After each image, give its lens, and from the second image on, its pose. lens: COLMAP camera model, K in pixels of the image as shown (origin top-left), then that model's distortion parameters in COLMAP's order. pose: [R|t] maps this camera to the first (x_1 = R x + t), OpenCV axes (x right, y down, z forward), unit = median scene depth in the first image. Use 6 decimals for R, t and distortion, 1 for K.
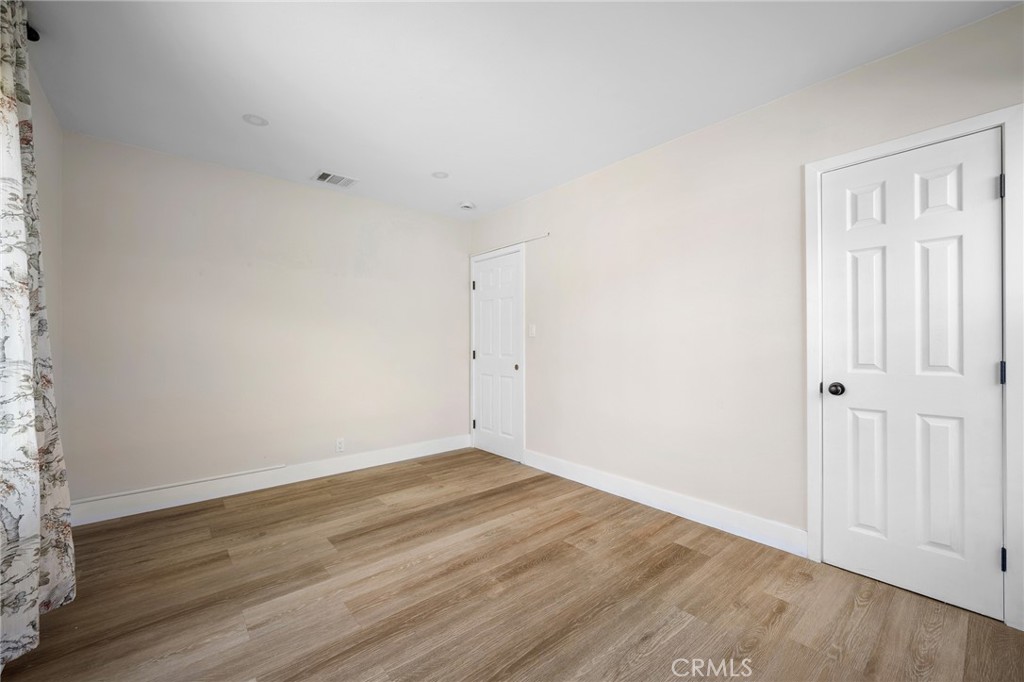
lens RADIAL K [[413.1, 0, 509.5], [0, 413.1, 340.6], [0, 0, 1]] dist [0.000620, 0.000581]
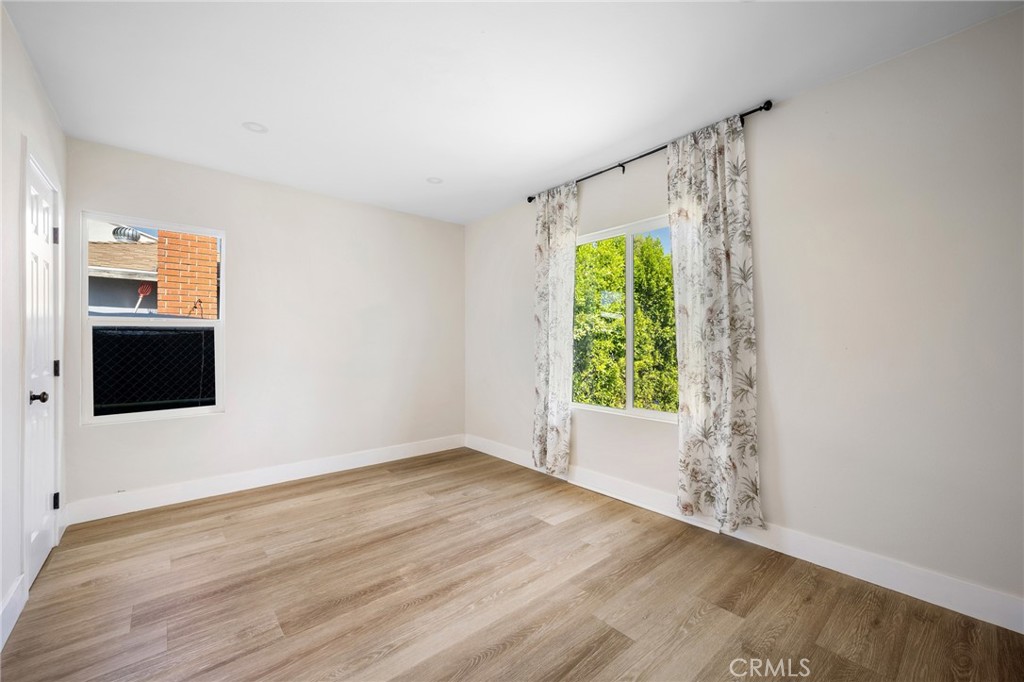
lens RADIAL K [[413.1, 0, 514.1], [0, 413.1, 339.6], [0, 0, 1]] dist [0.000620, 0.000581]
pose [[-0.999869, 0.008310, -0.013915, -0.290034], [0.008494, 0.999876, -0.013255, 0.004312], [0.013803, -0.013371, -0.999815, 1.979952]]
